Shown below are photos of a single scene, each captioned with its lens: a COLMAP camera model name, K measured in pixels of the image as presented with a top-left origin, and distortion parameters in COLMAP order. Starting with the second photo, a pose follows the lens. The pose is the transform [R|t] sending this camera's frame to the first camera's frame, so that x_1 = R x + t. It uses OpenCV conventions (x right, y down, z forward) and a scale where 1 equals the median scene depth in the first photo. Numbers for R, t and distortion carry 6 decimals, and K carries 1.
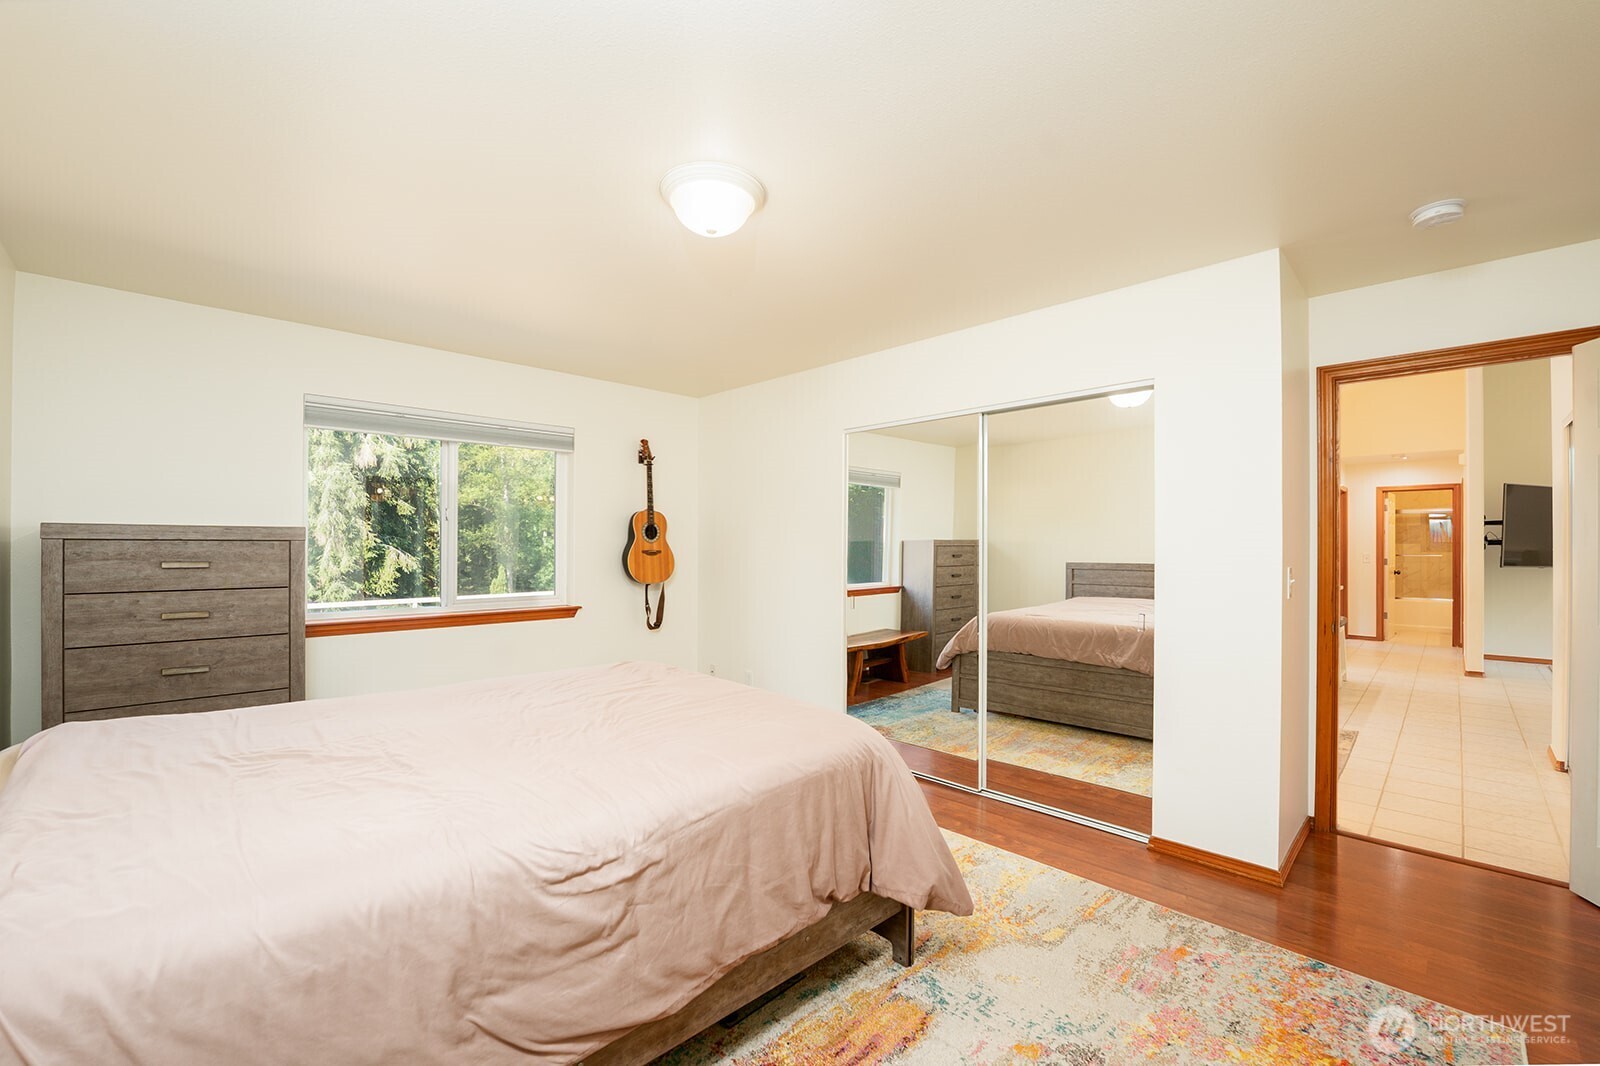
lens RADIAL K [[659.3, 0, 799.5], [0, 659.3, 541.5], [0, 0, 1]] dist [-0.032045, 0.000549]
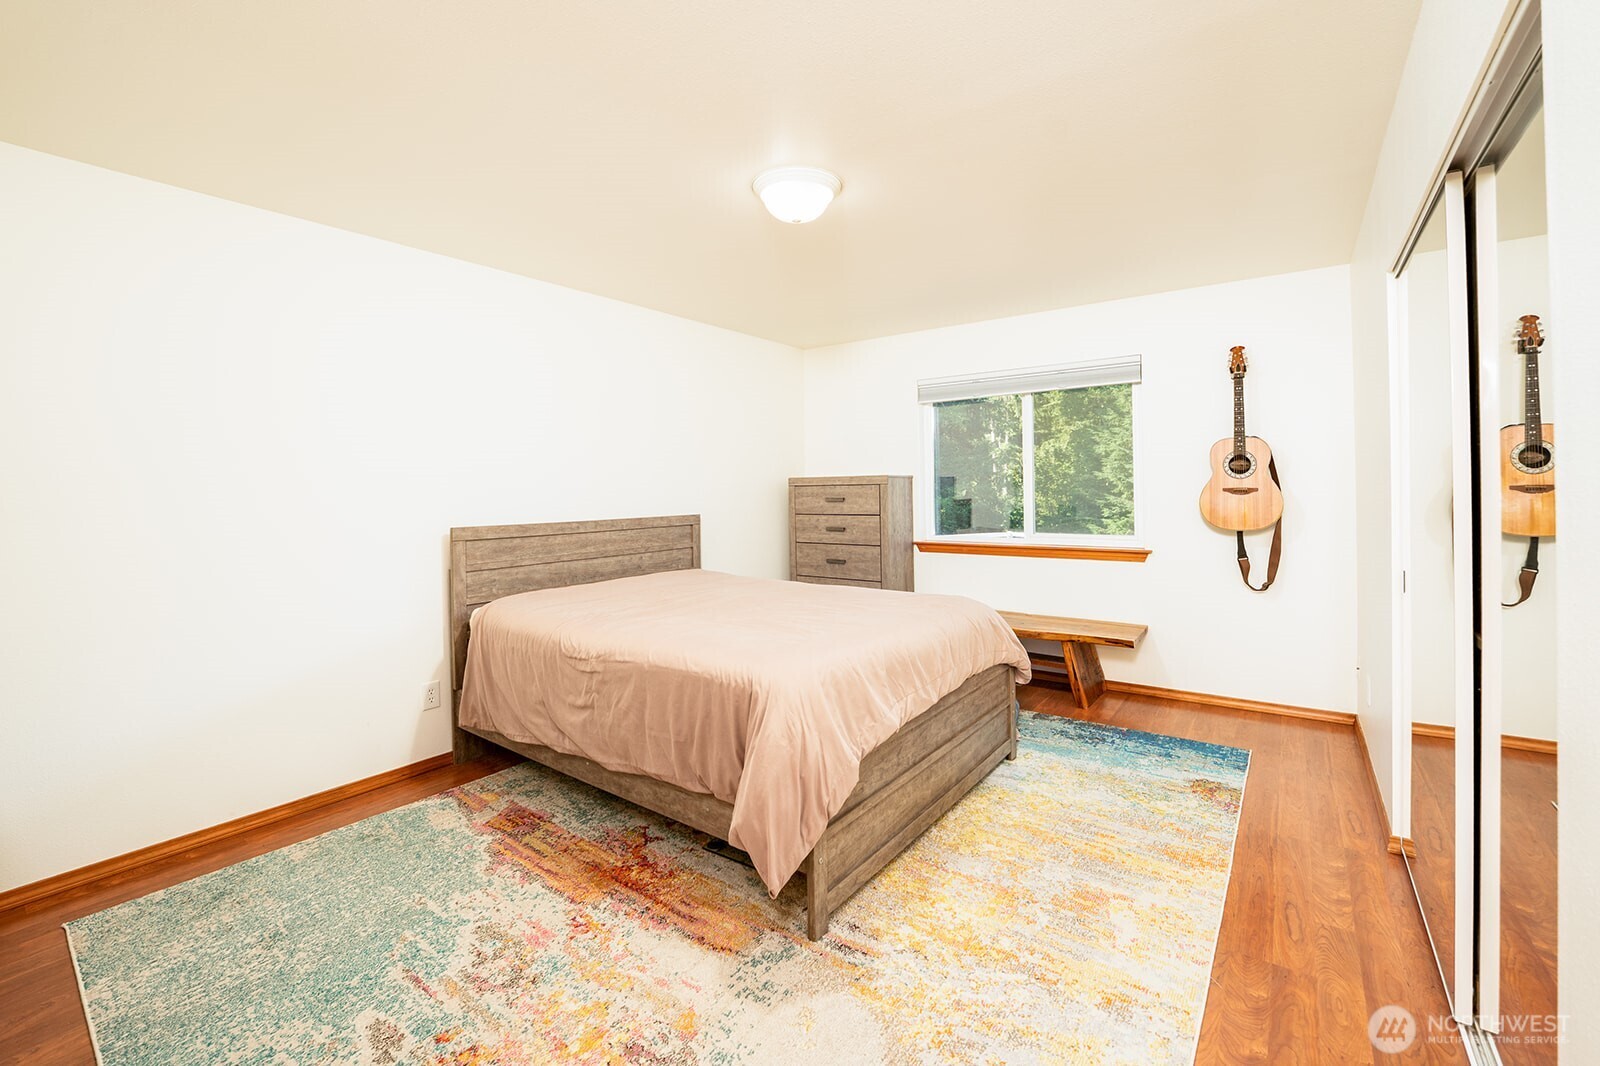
lens RADIAL K [[659.3, 0, 780.0], [0, 659.3, 486.1], [0, 0, 1]] dist [-0.032045, 0.000549]
pose [[0.159825, -0.008139, -0.987112, 0.726017], [0.022107, 0.999745, -0.004664, 0.005100], [0.986898, -0.021077, 0.159964, 0.550563]]
